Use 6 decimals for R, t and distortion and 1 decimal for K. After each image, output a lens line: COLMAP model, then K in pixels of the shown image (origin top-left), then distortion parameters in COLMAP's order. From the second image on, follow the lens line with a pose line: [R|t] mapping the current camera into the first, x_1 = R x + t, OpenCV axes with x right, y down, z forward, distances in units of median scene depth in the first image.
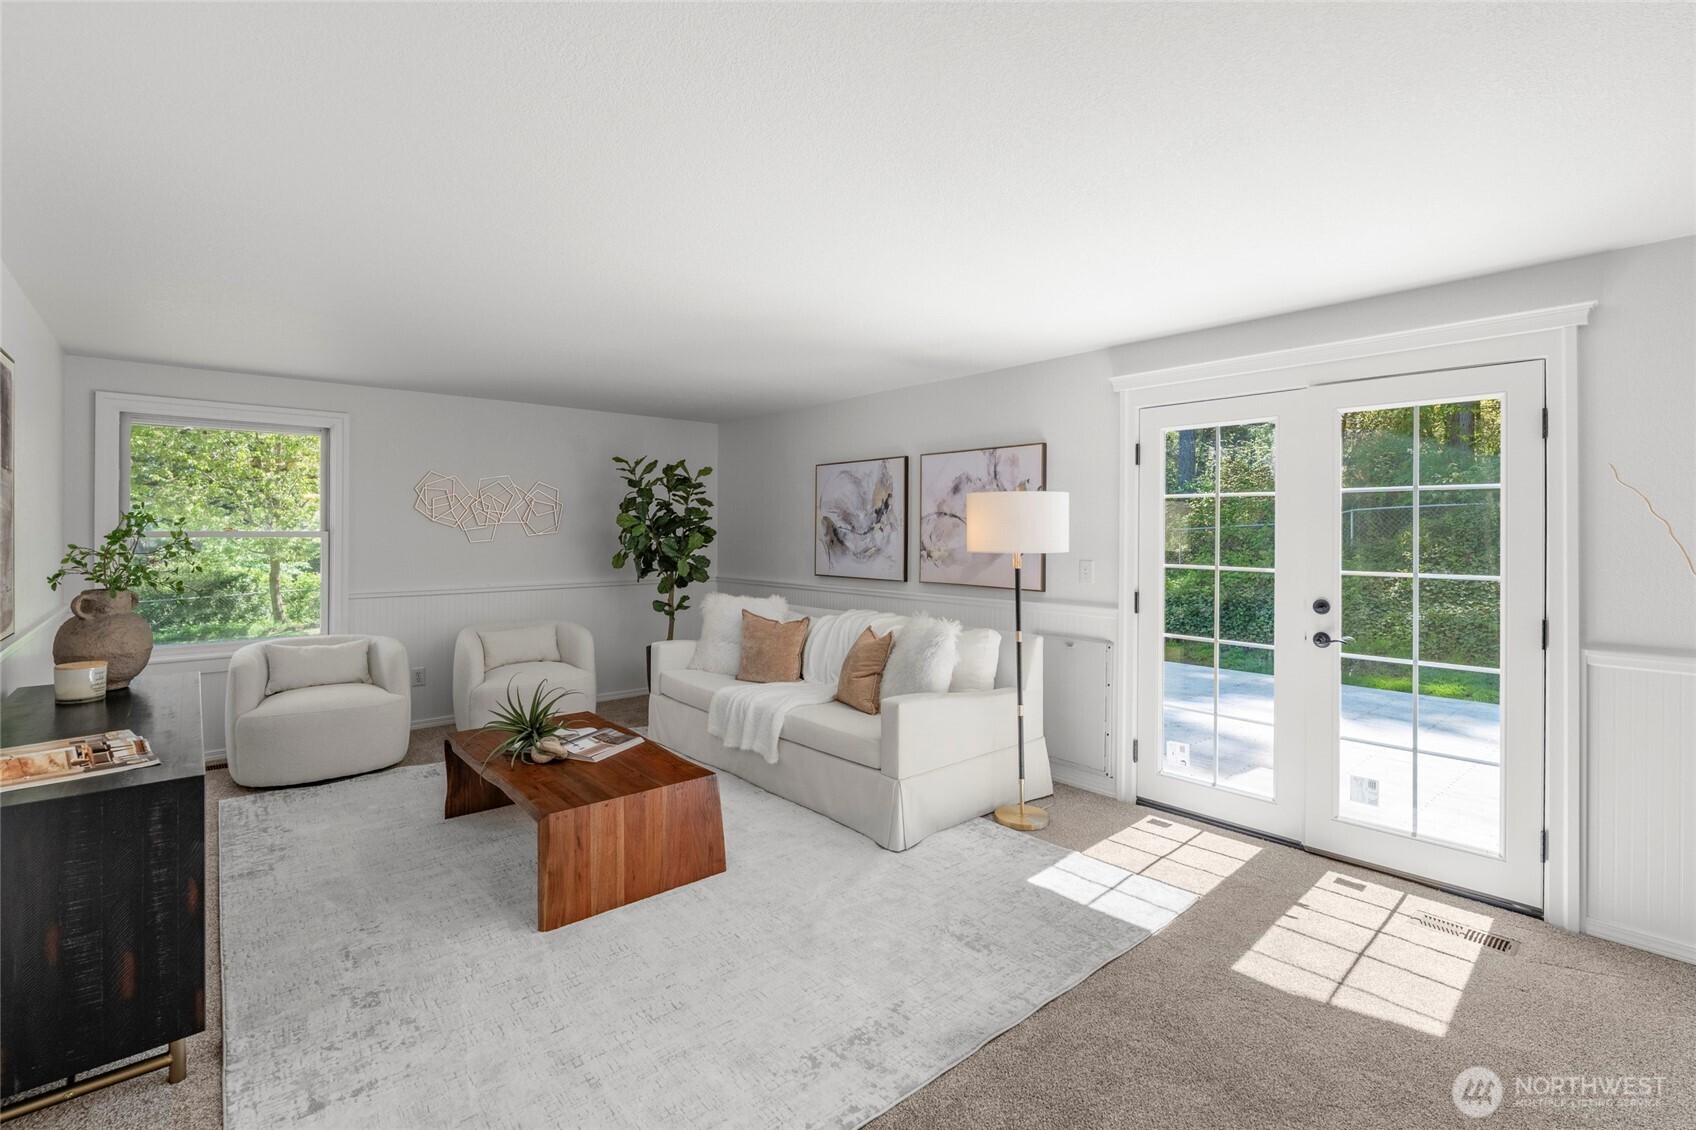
lens RADIAL K [[764.0, 0, 851.4], [0, 764.0, 528.7], [0, 0, 1]] dist [-0.003147, 0.000205]
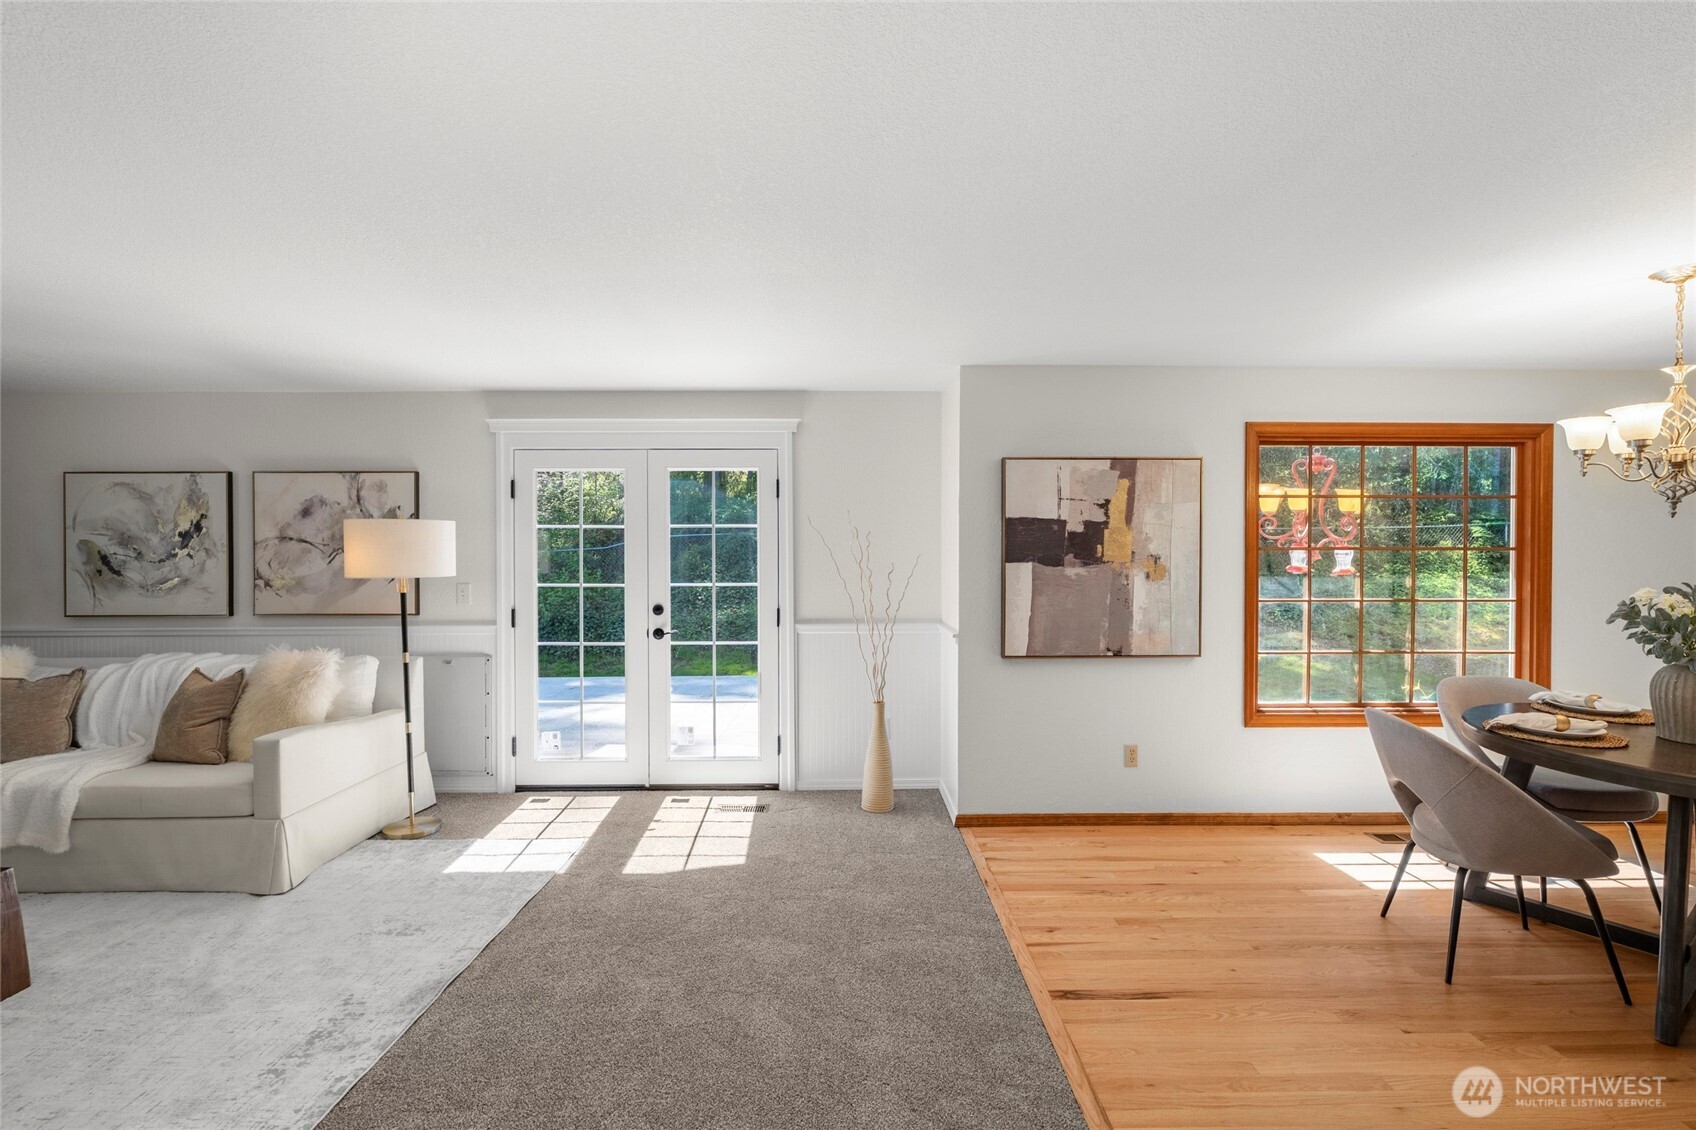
lens RADIAL K [[755.6, 0, 850.3], [0, 755.6, 567.3], [0, 0, 1]] dist [-0.002611, 0.000235]
pose [[0.653741, -0.017413, 0.756518, -0.152933], [0.003062, 0.999788, 0.020365, -0.001730], [-0.756712, -0.010997, 0.653656, -0.126174]]
